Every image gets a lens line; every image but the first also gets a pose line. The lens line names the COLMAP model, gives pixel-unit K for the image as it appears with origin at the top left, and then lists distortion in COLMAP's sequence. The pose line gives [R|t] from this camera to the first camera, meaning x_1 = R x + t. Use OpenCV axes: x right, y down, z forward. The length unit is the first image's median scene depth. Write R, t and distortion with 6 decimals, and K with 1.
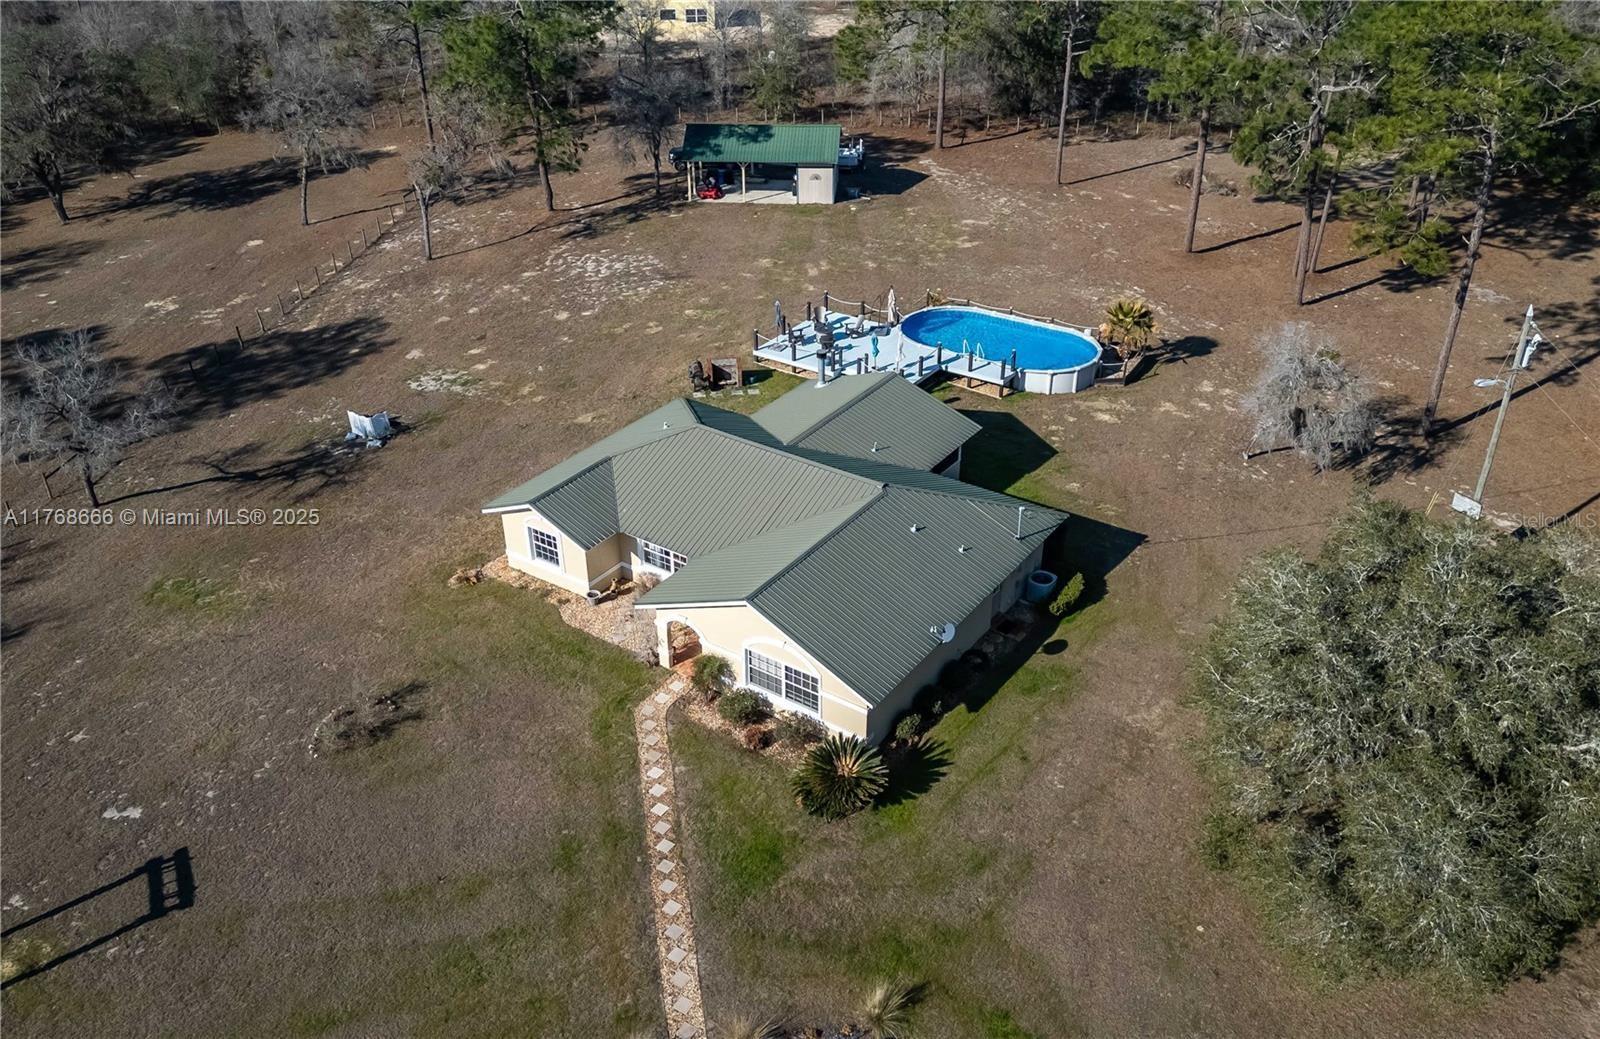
lens RADIAL K [[1320.1, 0, 775.2], [0, 1320.1, 517.5], [0, 0, 1]] dist [0.087289, -0.140789]
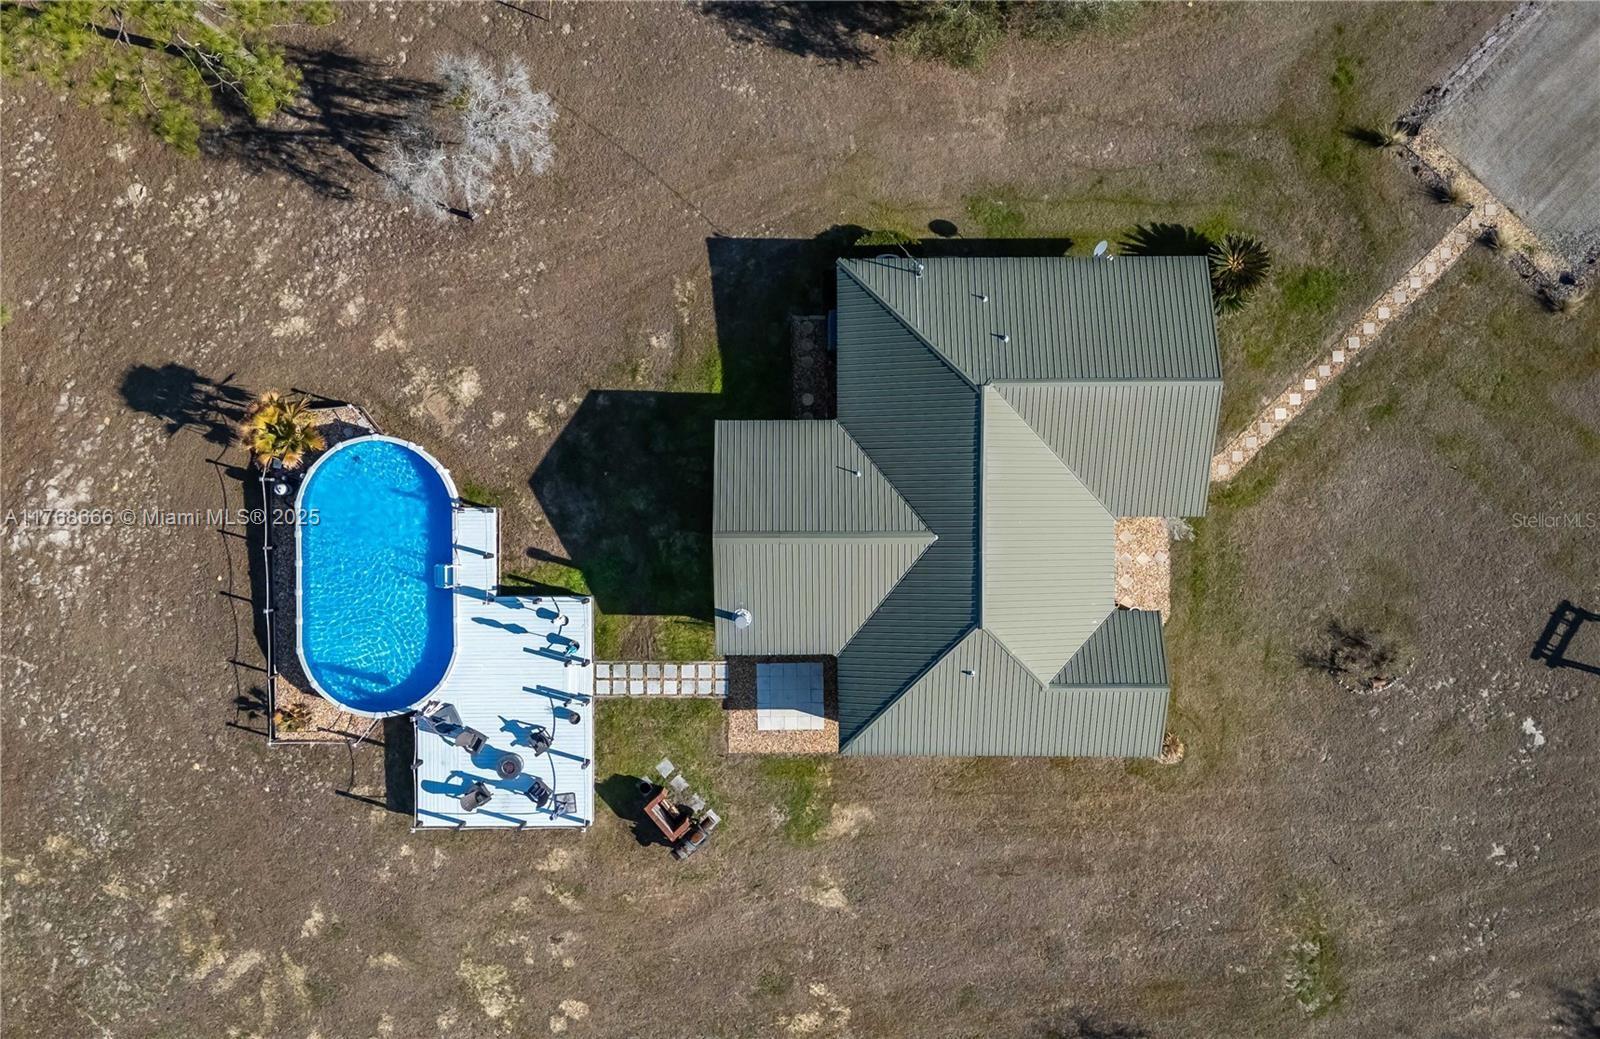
lens RADIAL K [[1320.1, 0, 775.2], [0, 1320.1, 517.5], [0, 0, 1]] dist [0.087289, -0.140789]
pose [[-0.580139, -0.814508, 0.003977, 0.062659], [0.412776, -0.289787, 0.863504, -0.686061], [-0.702179, 0.502594, 0.504326, 0.453999]]
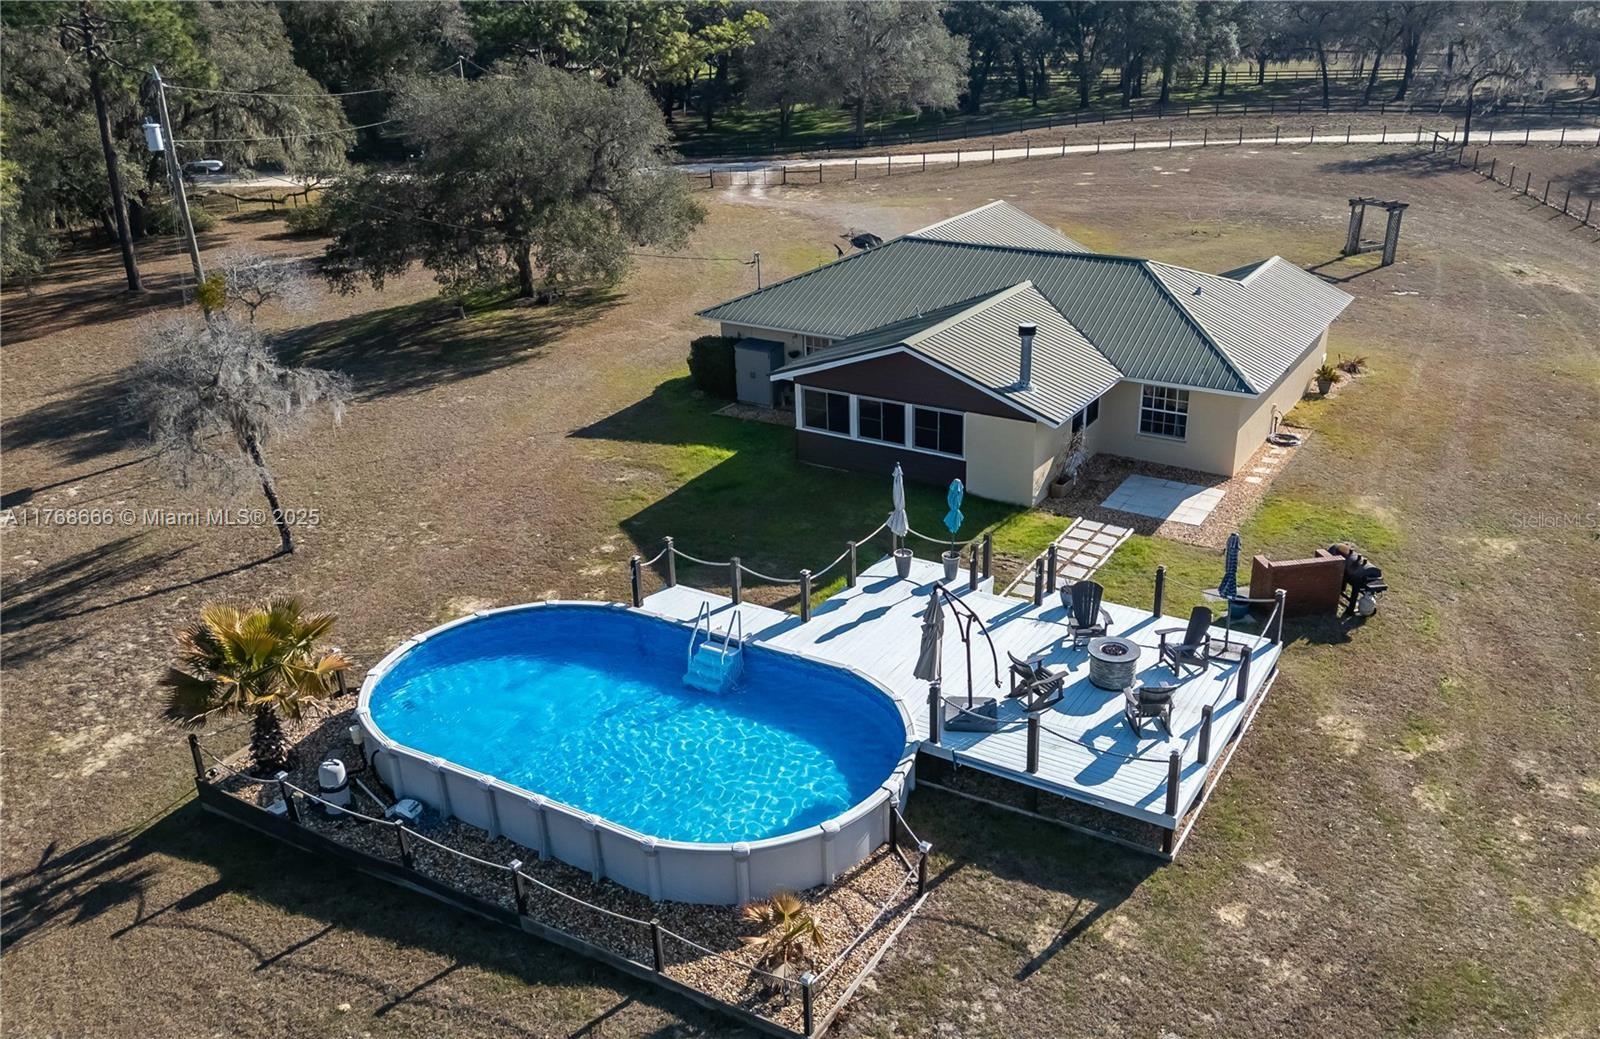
lens RADIAL K [[1267.1, 0, 879.8], [0, 1267.1, 513.9], [0, 0, 1]] dist [0.087697, -0.121492]
pose [[-0.994852, 0.055137, -0.085029, 0.129431], [-0.035759, 0.594073, 0.803616, -0.443188], [0.094822, 0.802519, -0.589043, 1.175613]]
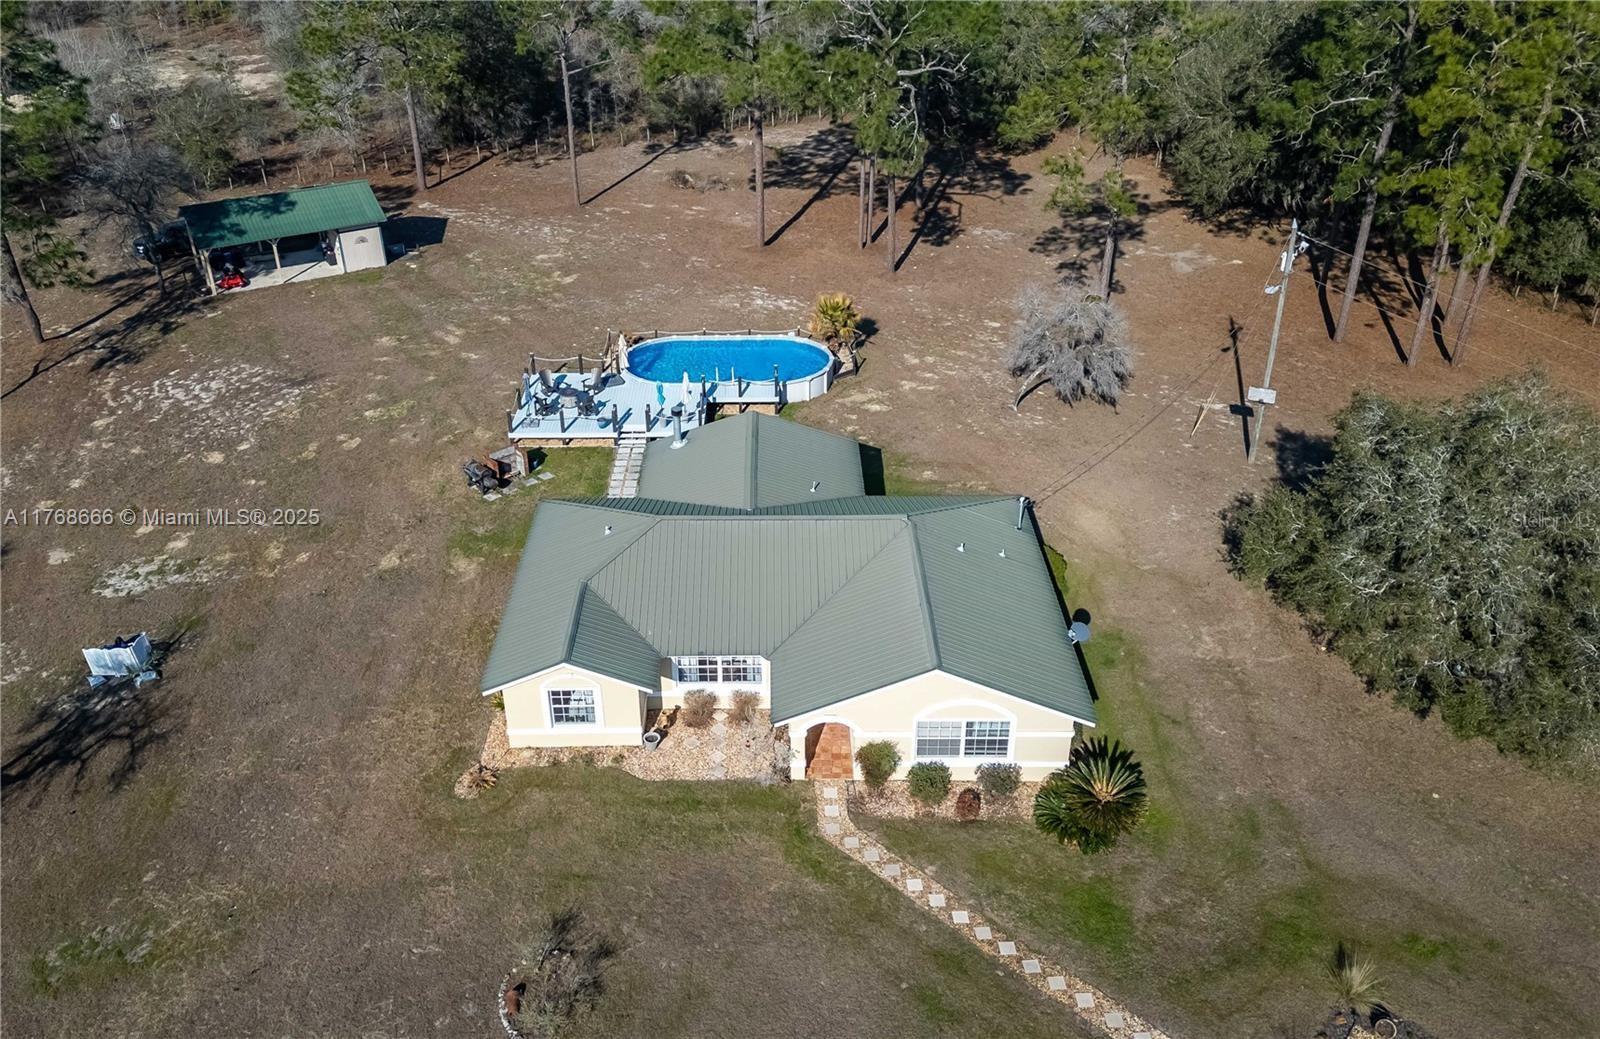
lens RADIAL K [[1320.1, 0, 775.2], [0, 1320.1, 517.5], [0, 0, 1]] dist [0.087289, -0.140789]
pose [[0.813967, -0.286951, 0.505091, -0.334935], [0.292772, 0.953619, 0.069959, -0.082500], [-0.501739, 0.090933, 0.860226, 0.151077]]
